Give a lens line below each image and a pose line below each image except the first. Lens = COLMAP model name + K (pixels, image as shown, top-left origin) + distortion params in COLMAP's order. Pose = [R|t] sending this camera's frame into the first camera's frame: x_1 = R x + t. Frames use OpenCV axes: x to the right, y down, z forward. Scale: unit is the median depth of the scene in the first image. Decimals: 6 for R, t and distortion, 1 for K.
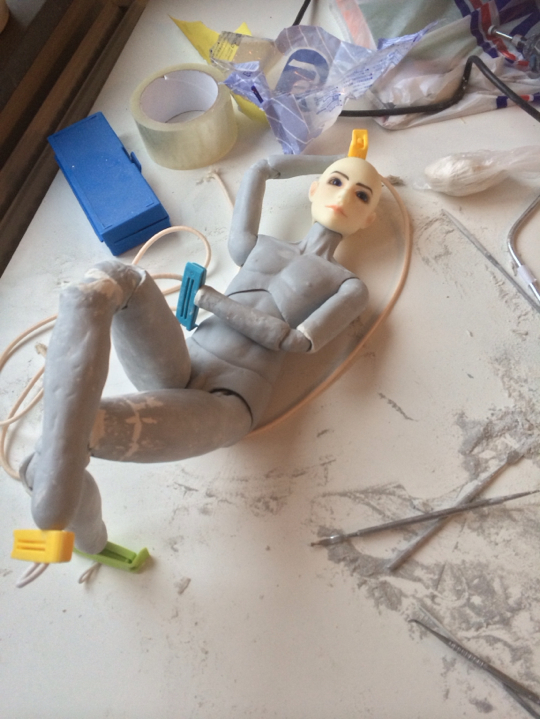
lens RADIAL K [[614.7, 0, 271.8], [0, 614.7, 358.4], [0, 0, 1]] dist [0.080497, -0.131297]
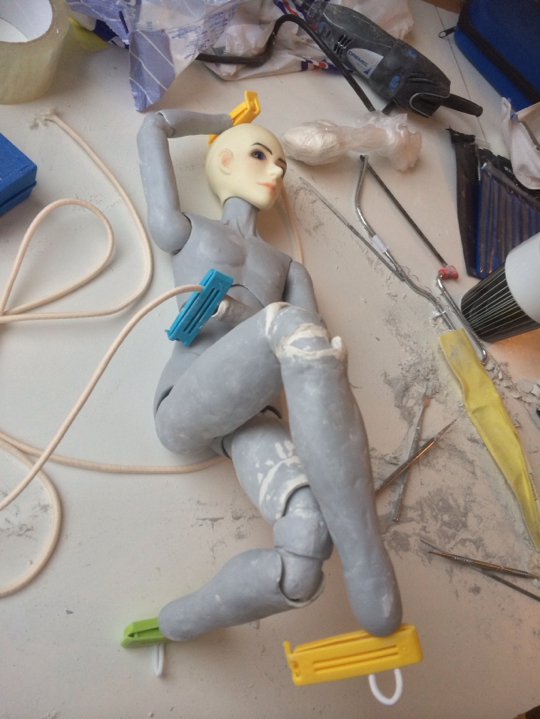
lens RADIAL K [[614.7, 0, 271.8], [0, 614.7, 358.4], [0, 0, 1]] dist [0.080497, -0.131297]
pose [[0.702152, -0.196095, 0.684492, -0.655134], [0.069007, 0.975544, 0.208689, -0.202262], [-0.708675, -0.099297, 0.698513, 0.341299]]
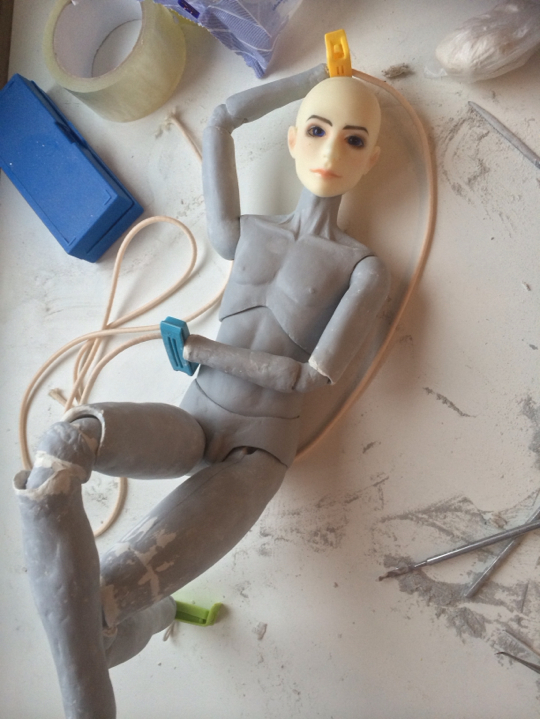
lens RADIAL K [[614.7, 0, 271.8], [0, 614.7, 358.4], [0, 0, 1]] dist [0.080497, -0.131297]
pose [[0.958770, -0.221525, -0.178006, 0.139861], [0.269932, 0.905764, 0.326692, -0.332525], [0.088861, -0.361272, 0.928217, 0.217884]]
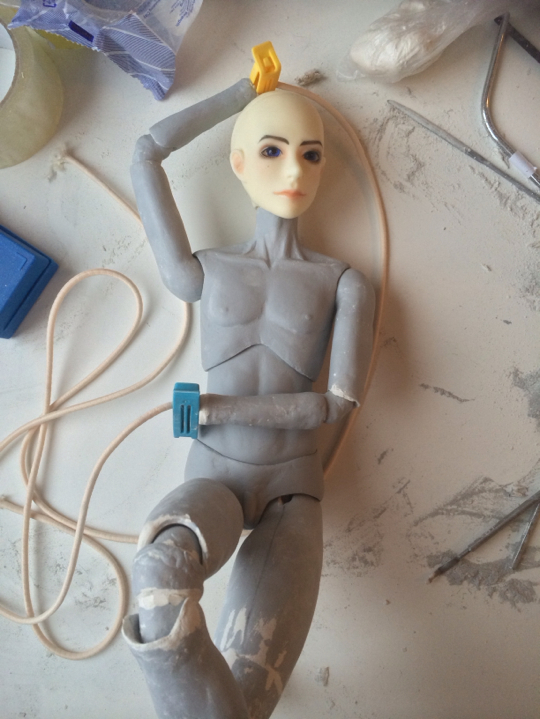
lens RADIAL K [[614.7, 0, 271.8], [0, 614.7, 358.4], [0, 0, 1]] dist [0.080497, -0.131297]
pose [[0.884037, -0.453779, 0.112082, -0.094329], [0.367178, 0.822576, 0.434222, -0.447587], [-0.289237, -0.342714, 0.893806, 0.319525]]
